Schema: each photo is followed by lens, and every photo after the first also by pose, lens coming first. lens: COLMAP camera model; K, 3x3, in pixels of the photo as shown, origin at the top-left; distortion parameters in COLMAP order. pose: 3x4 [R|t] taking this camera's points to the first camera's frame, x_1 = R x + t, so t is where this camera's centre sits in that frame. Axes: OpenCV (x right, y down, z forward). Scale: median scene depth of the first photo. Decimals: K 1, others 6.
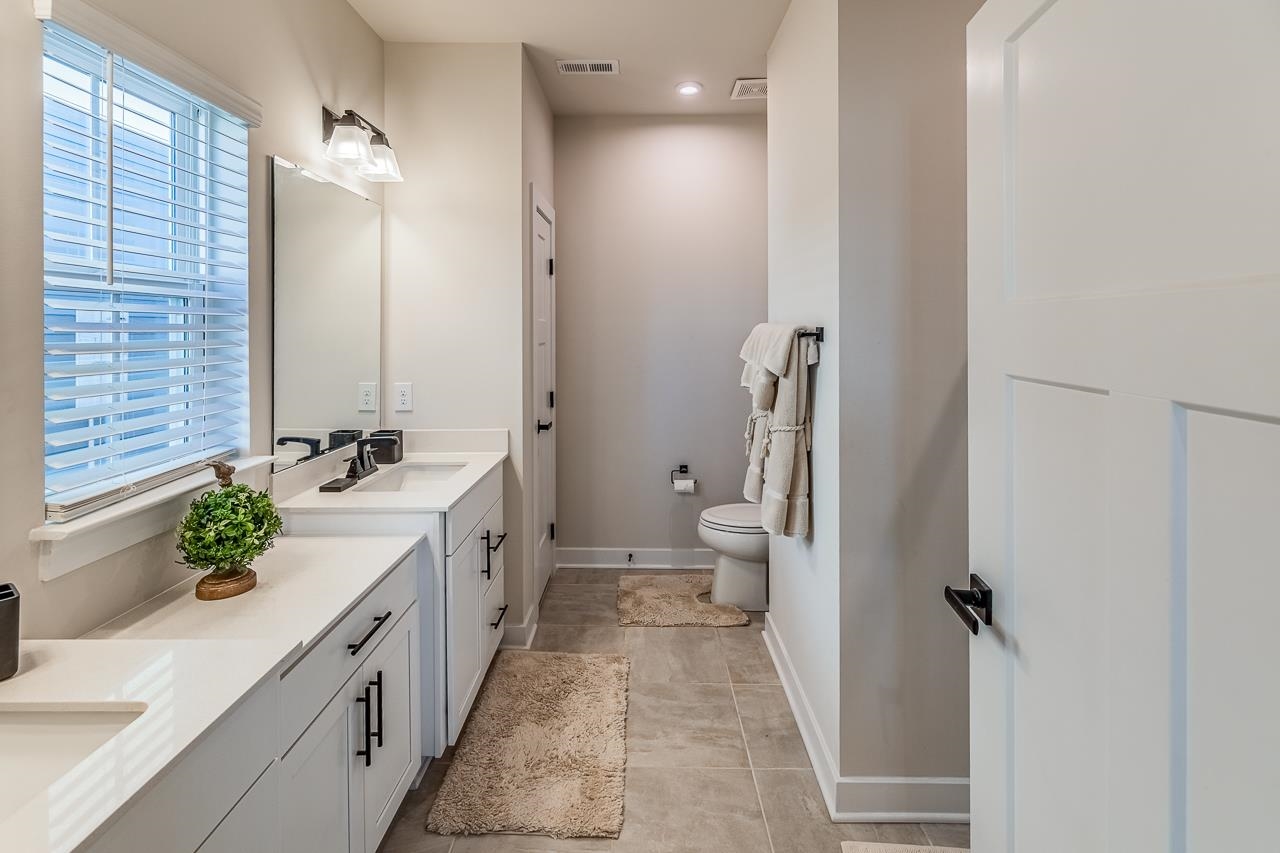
lens RADIAL K [[582.6, 0, 640.2], [0, 582.6, 327.2], [0, 0, 1]] dist [-0.000500, -0.000153]
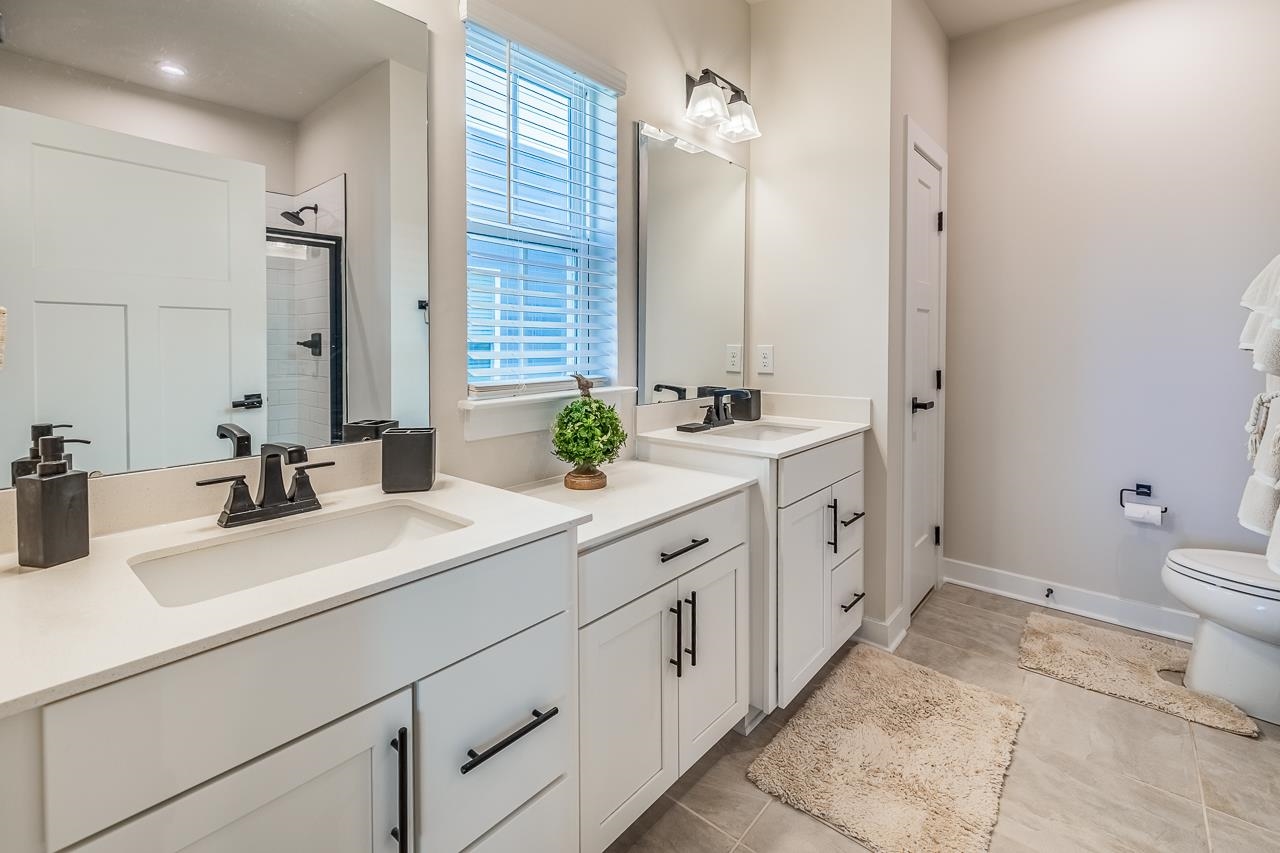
lens RADIAL K [[584.9, 0, 644.4], [0, 584.9, 350.8], [0, 0, 1]] dist [0.000292, 0.000080]
pose [[0.773837, 0.020040, -0.633067, 0.079904], [-0.008702, 0.999741, 0.021011, 0.100432], [0.633325, -0.010750, 0.773812, 0.108136]]
